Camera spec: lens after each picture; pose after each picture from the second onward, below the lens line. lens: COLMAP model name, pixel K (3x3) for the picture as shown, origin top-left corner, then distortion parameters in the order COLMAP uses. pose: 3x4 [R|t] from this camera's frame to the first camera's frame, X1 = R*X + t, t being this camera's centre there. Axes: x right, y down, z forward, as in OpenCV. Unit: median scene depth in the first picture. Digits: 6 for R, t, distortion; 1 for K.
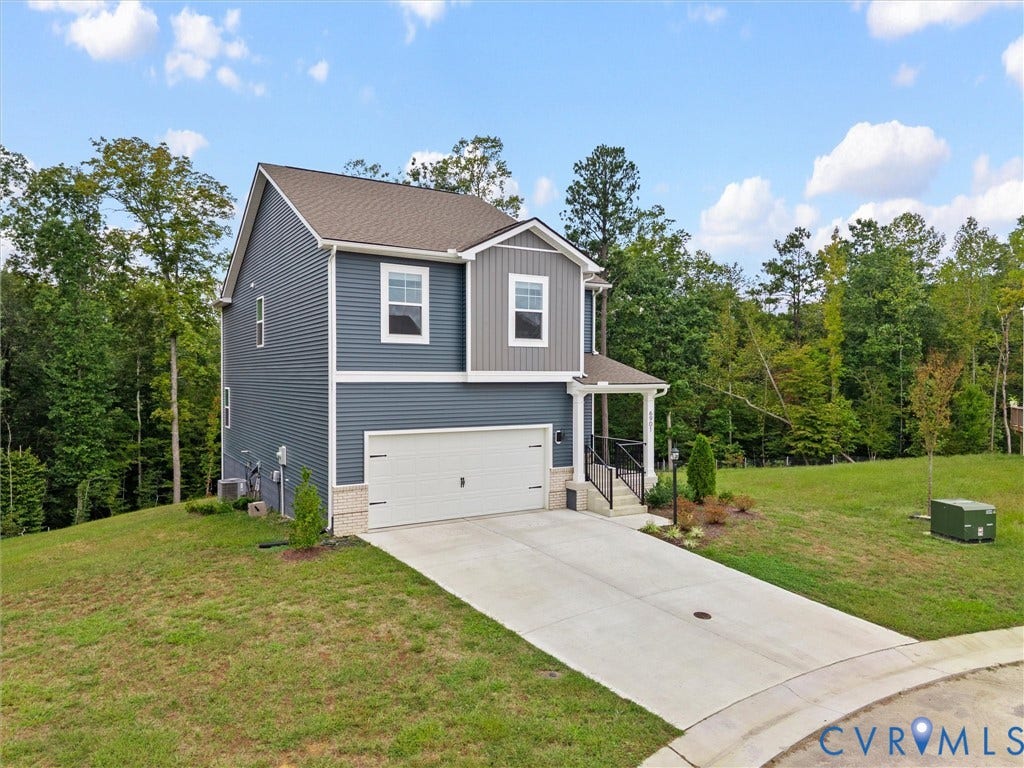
lens RADIAL K [[694.5, 0, 512.0], [0, 694.5, 384.0], [0, 0, 1]] dist [0.040374, -0.051387]
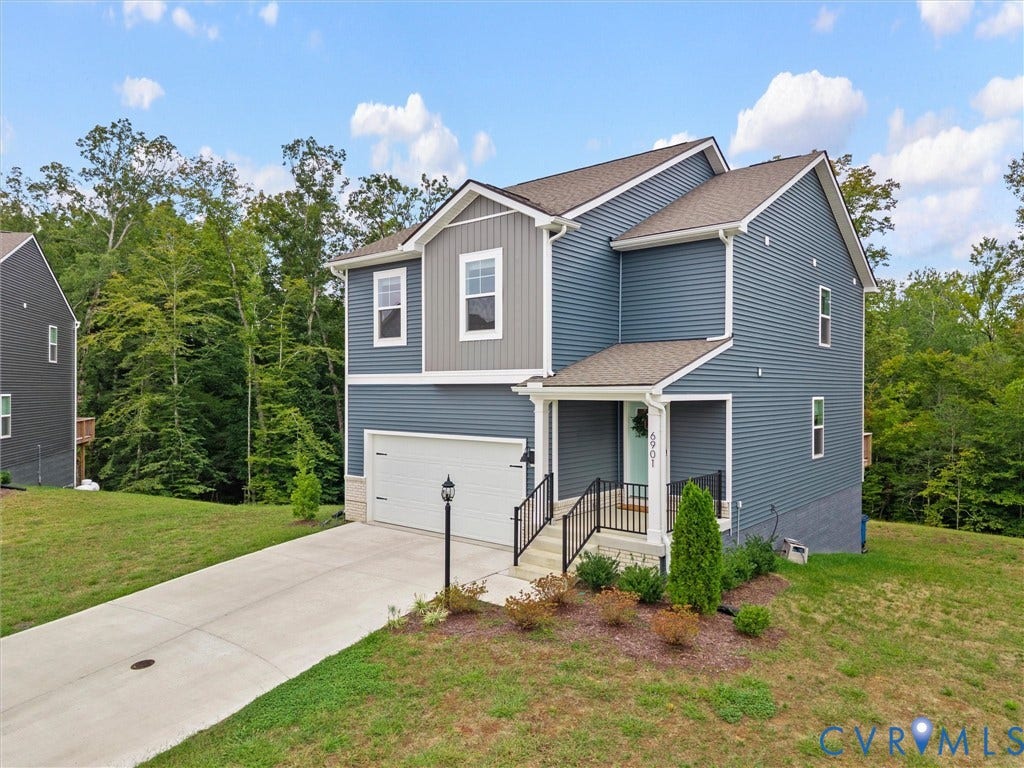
lens RADIAL K [[686.6, 0, 501.3], [0, 686.6, 394.0], [0, 0, 1]] dist [0.043104, -0.048738]
pose [[0.319073, 0.004247, -0.947721, 0.803622], [-0.013097, 0.999914, 0.000071, 0.009011], [0.947640, 0.012390, 0.319101, 0.782447]]
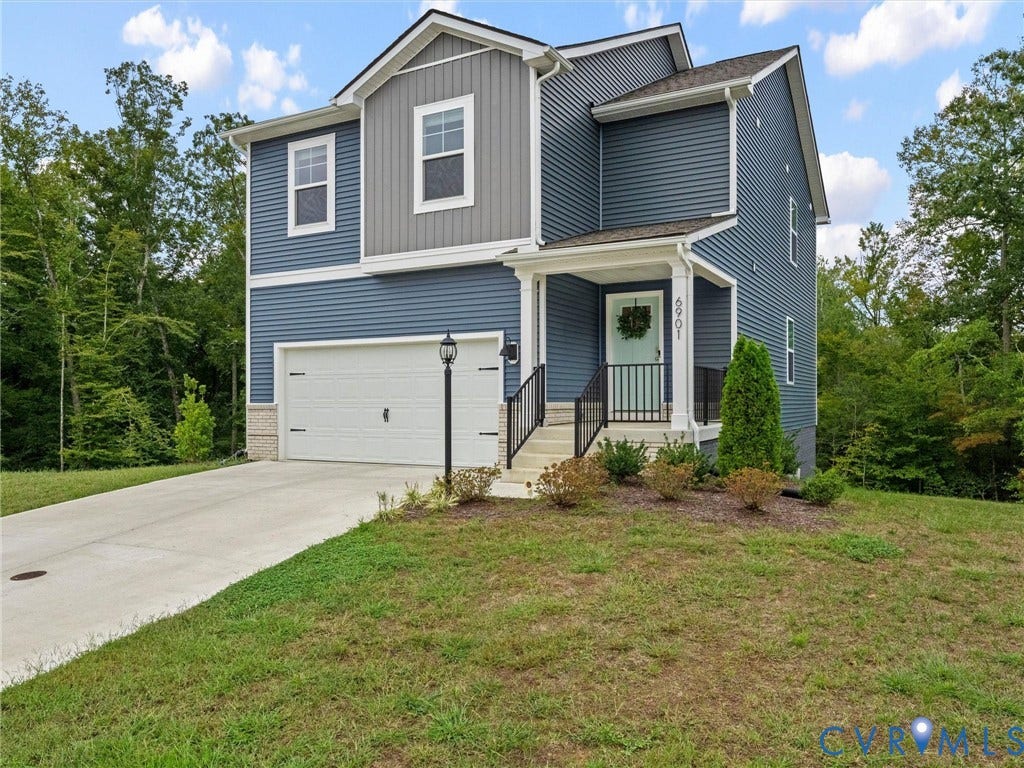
lens RADIAL K [[769.5, 0, 509.0], [0, 769.5, 397.6], [0, 0, 1]] dist [-0.003276, 0.009123]
pose [[0.502198, -0.009078, -0.864705, 0.688385], [-0.008204, 0.999850, -0.015262, 0.134562], [0.864714, 0.014759, 0.502048, 0.706377]]
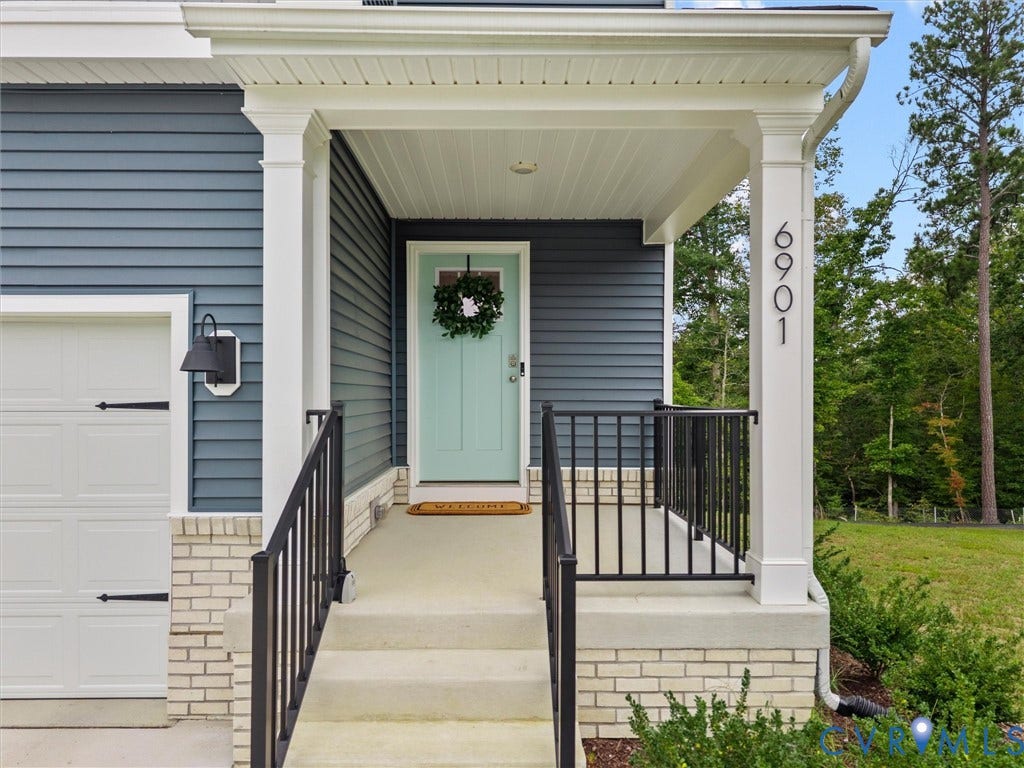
lens RADIAL K [[686.6, 0, 501.3], [0, 686.6, 394.0], [0, 0, 1]] dist [0.043104, -0.048738]
pose [[0.857418, -0.001820, -0.514617, 0.256104], [-0.007277, 0.999851, -0.015659, 0.094494], [0.514568, 0.017171, 0.857277, 0.929564]]
